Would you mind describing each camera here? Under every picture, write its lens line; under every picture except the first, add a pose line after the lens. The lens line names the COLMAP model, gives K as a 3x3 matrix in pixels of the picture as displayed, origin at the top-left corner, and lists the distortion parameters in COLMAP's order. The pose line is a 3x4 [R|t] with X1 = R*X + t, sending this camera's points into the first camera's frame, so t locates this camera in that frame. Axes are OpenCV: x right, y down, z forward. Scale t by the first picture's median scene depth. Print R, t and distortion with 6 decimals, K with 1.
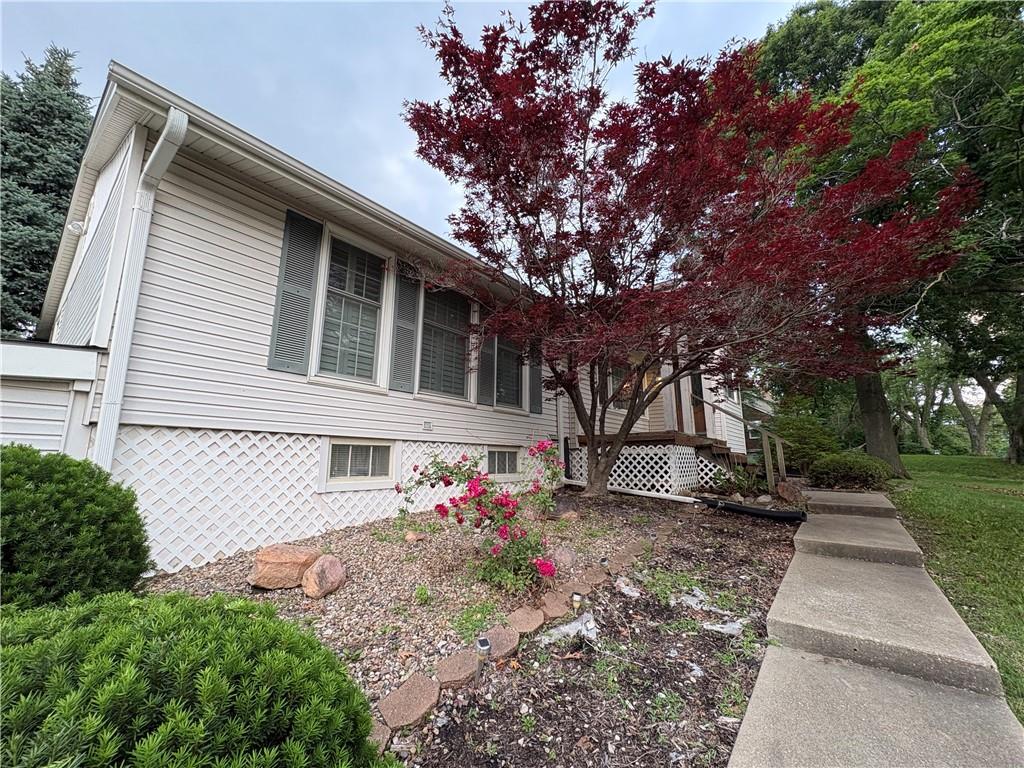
lens RADIAL K [[409.9, 0, 508.0], [0, 409.9, 383.4], [0, 0, 1]] dist [0.007654, 0.000305]
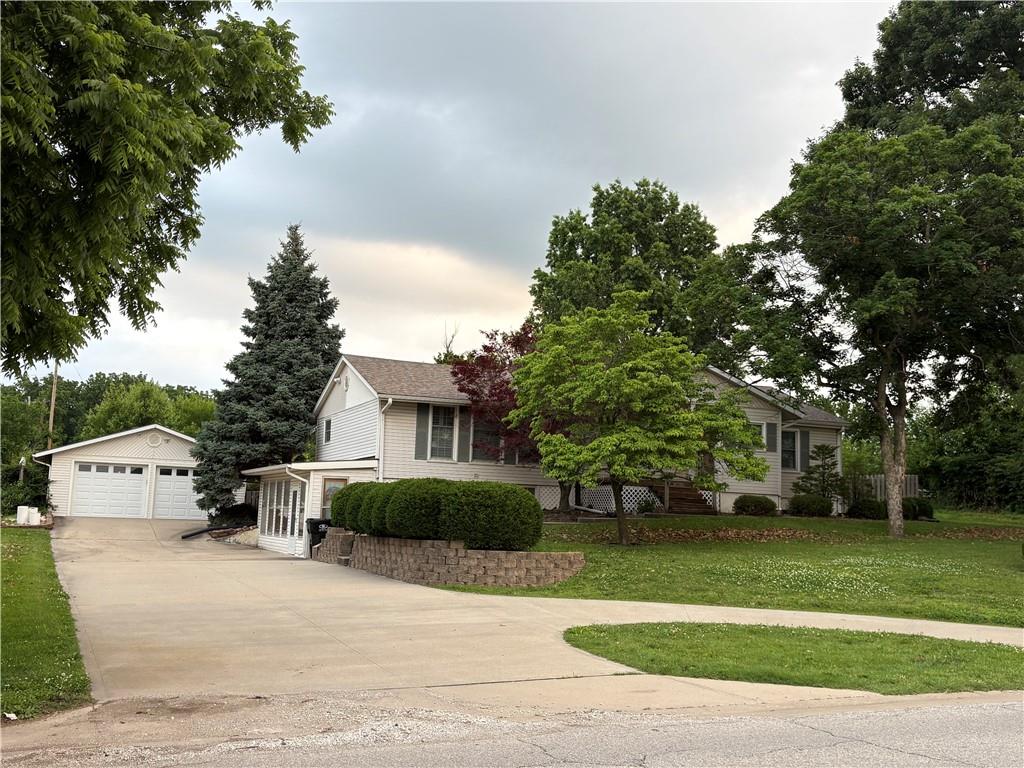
lens RADIAL K [[1069.3, 0, 506.5], [0, 1069.3, 384.5], [0, 0, 1]] dist [-0.011963, 0.000000]
pose [[0.886320, -0.036067, -0.461667, 3.214399], [0.062318, 0.997183, 0.041738, -0.760499], [0.458861, -0.065763, 0.886071, -4.935505]]
